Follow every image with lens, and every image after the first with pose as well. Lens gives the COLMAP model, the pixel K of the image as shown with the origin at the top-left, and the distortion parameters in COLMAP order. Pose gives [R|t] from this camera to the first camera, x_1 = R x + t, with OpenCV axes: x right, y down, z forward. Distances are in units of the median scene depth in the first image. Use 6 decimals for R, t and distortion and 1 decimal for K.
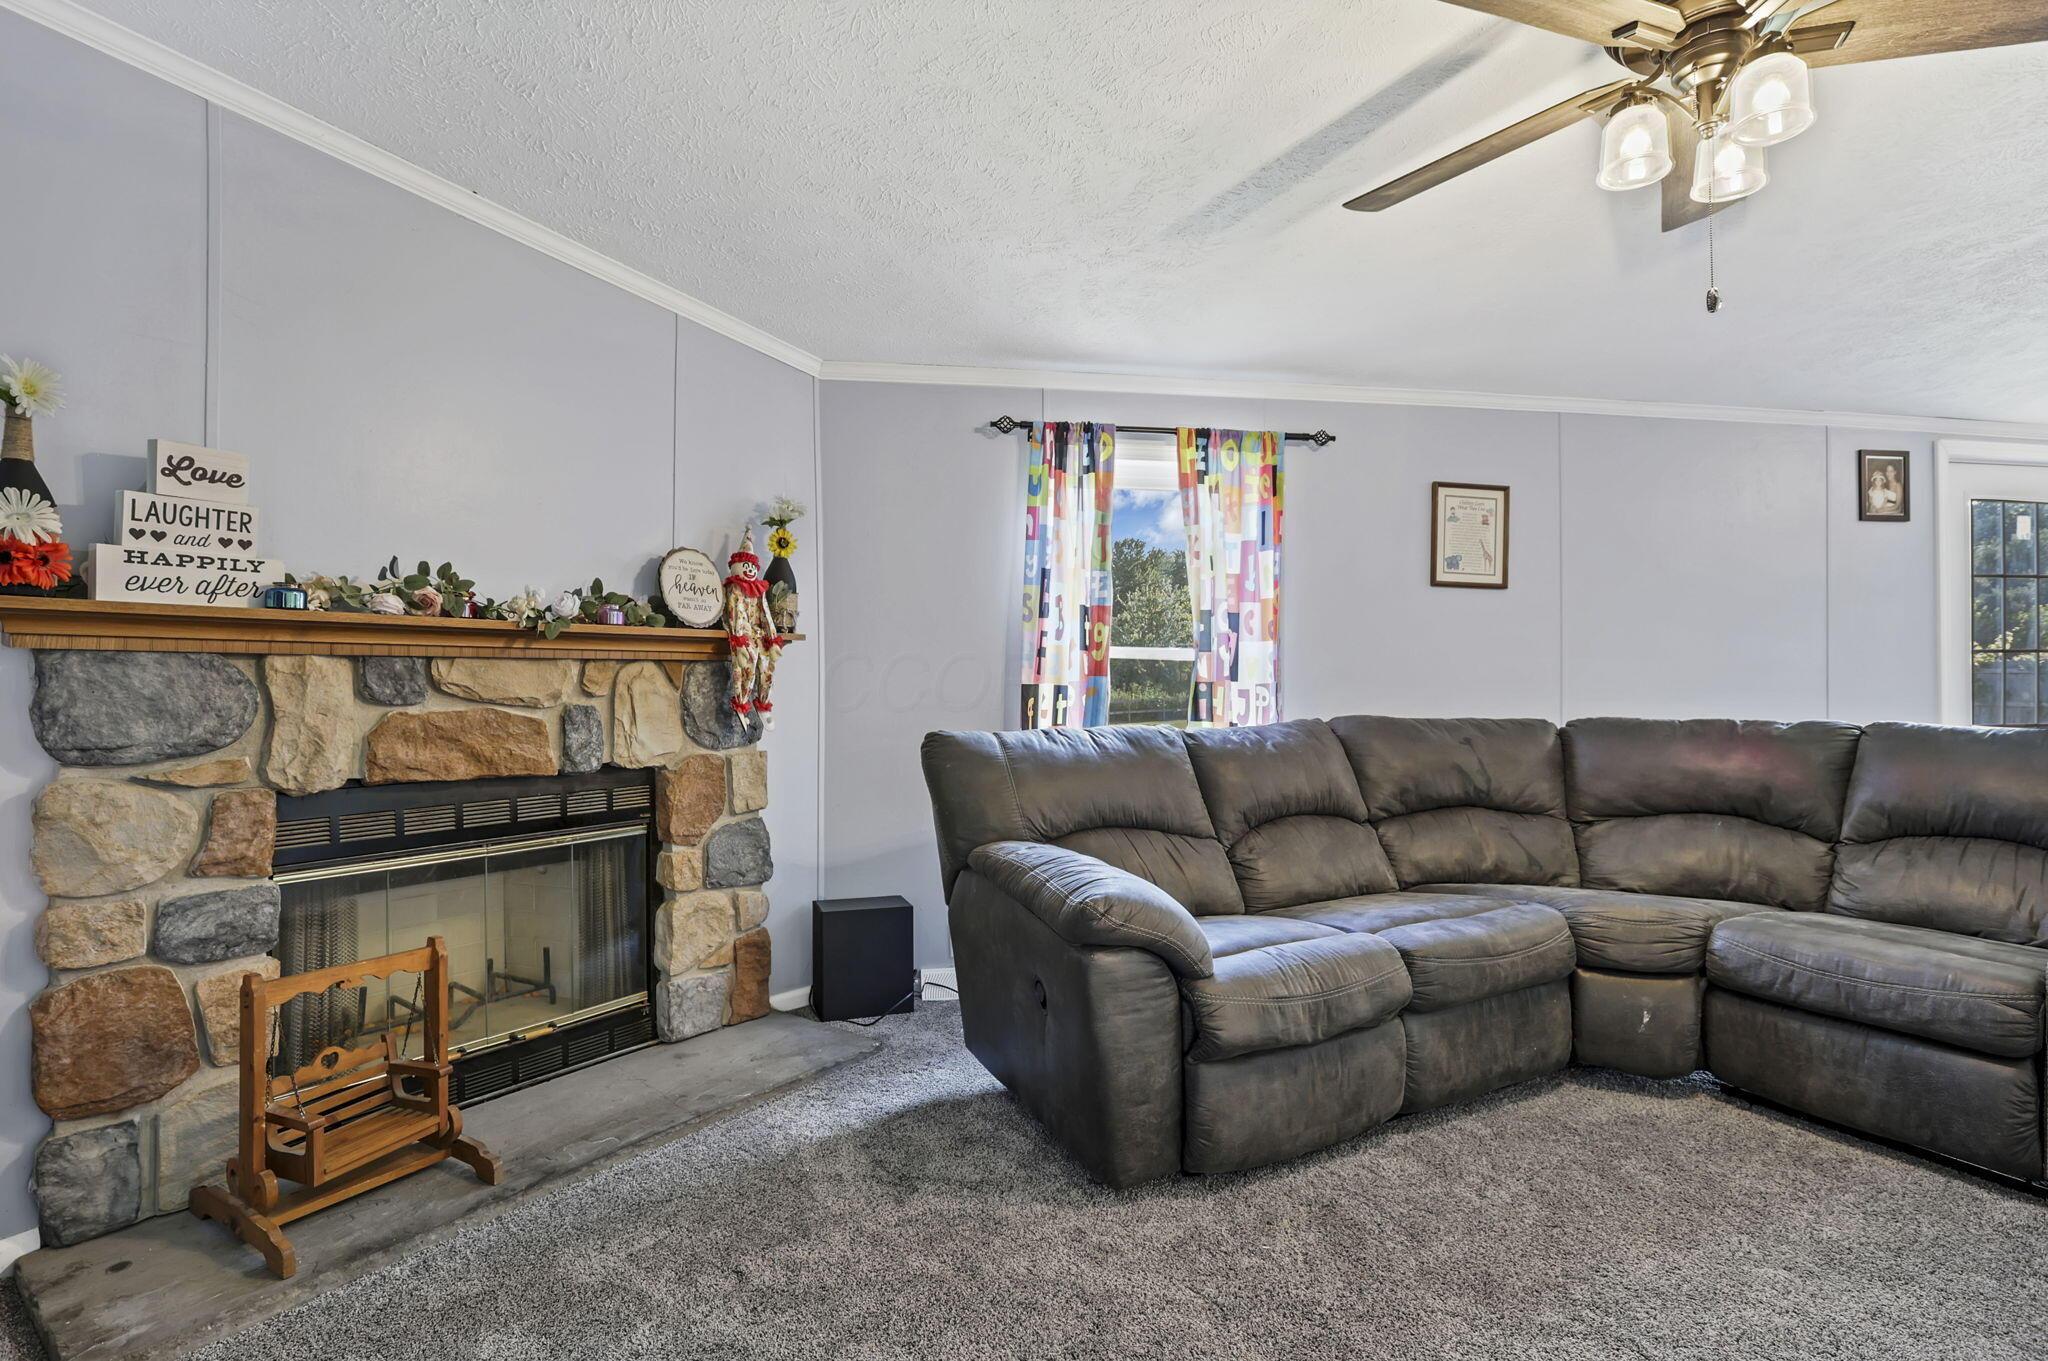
lens RADIAL K [[973.4, 0, 1027.8], [0, 973.4, 661.2], [0, 0, 1]] dist [-0.037721, 0.011816]
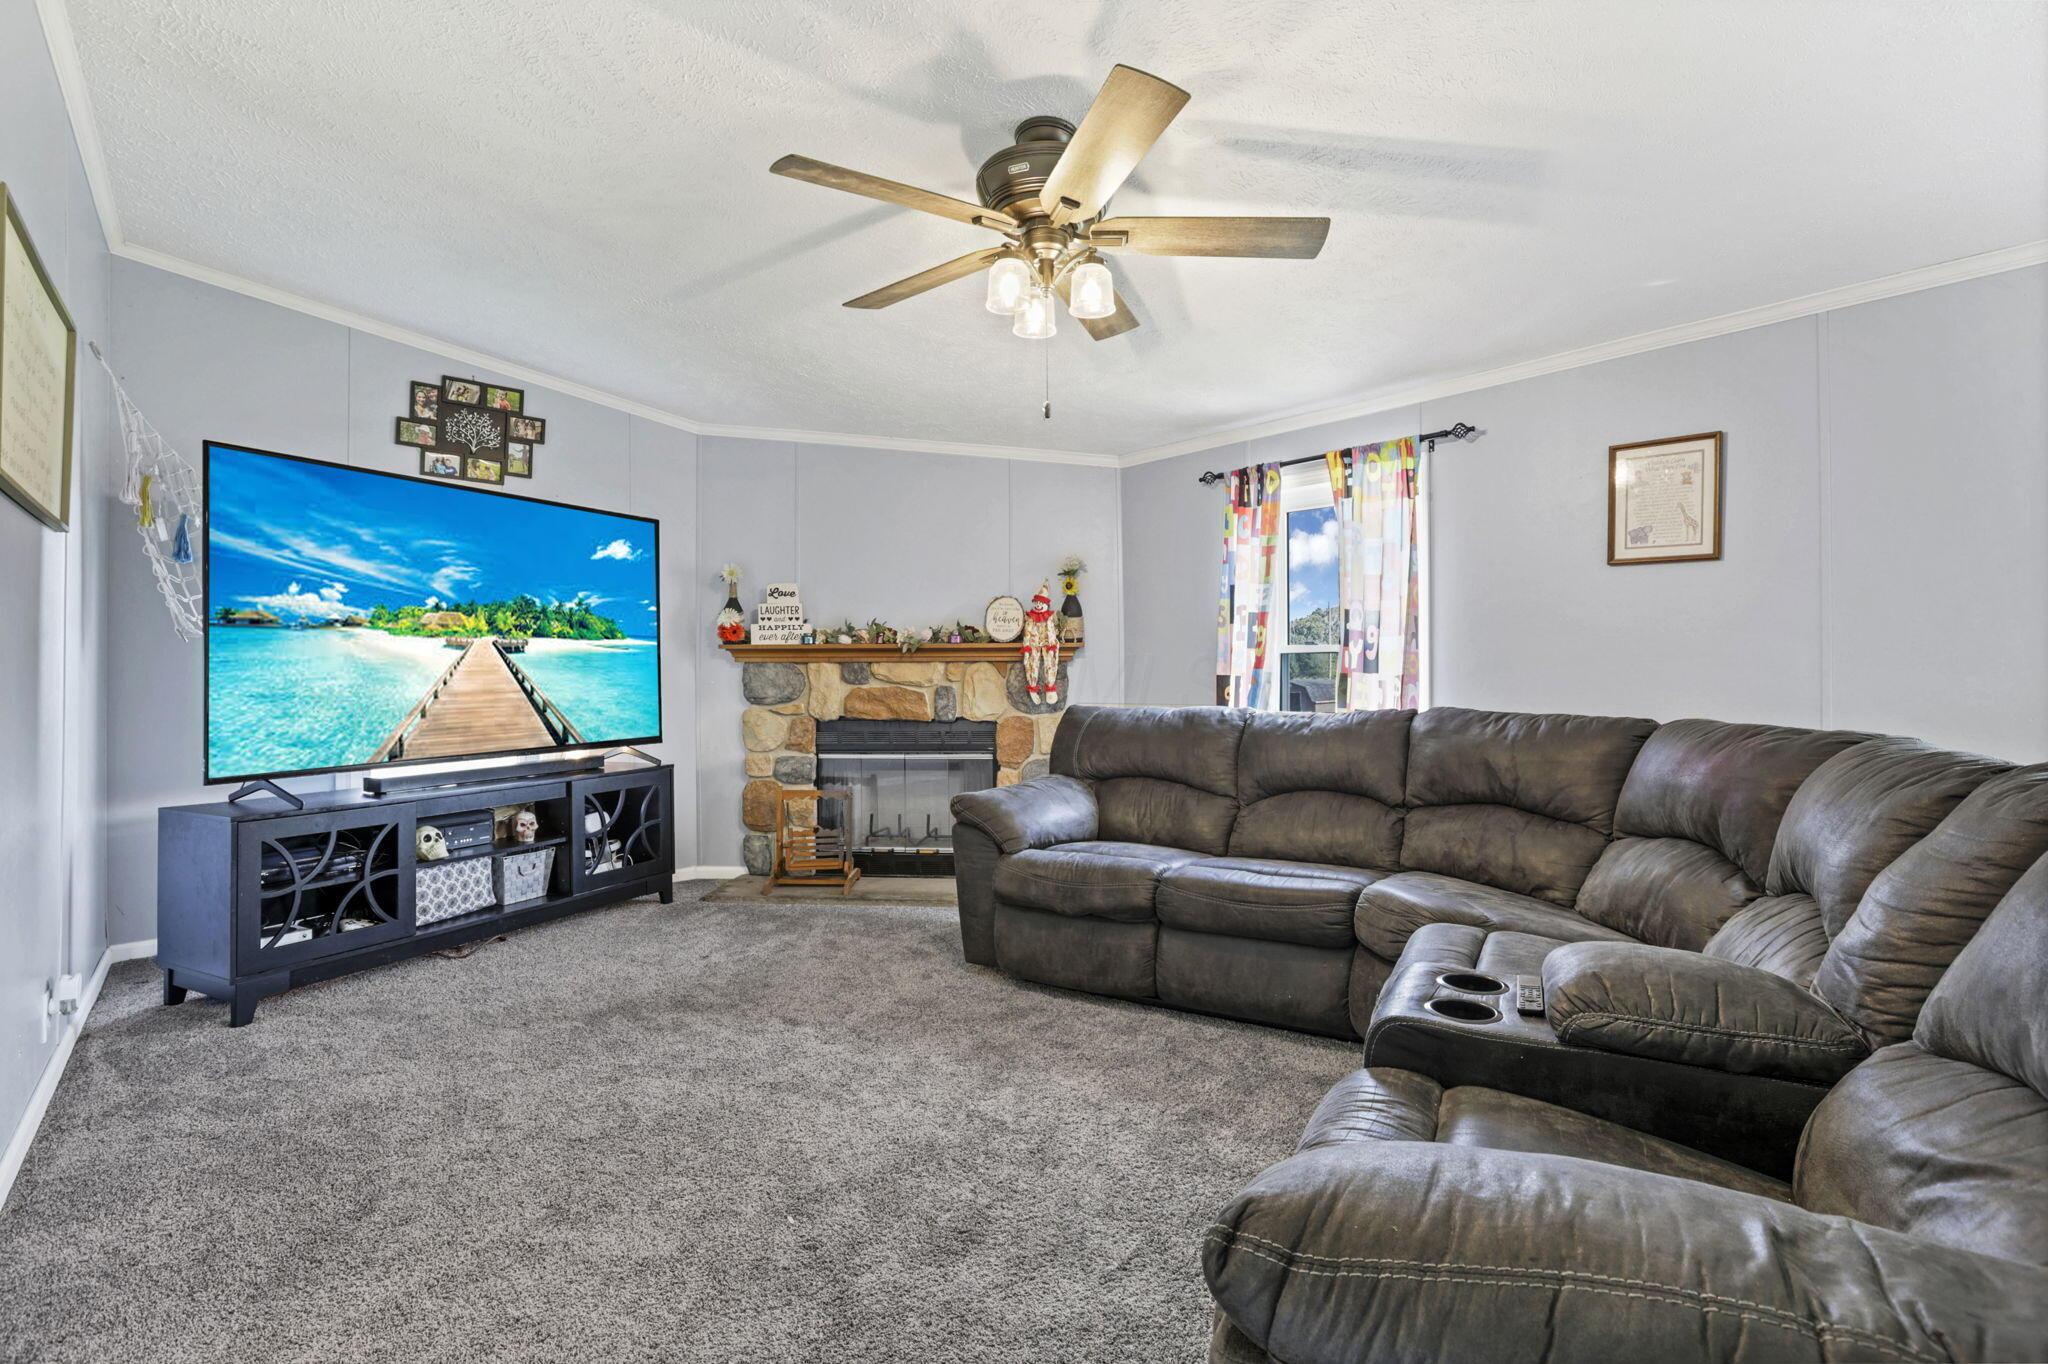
lens RADIAL K [[963.7, 0, 1030.4], [0, 963.7, 654.6], [0, 0, 1]] dist [-0.071604, 0.026222]
pose [[0.528987, -0.015613, -0.848486, 1.267069], [0.017819, 0.999815, -0.007288, 0.000507], [0.848443, -0.011264, 0.529168, 0.141322]]
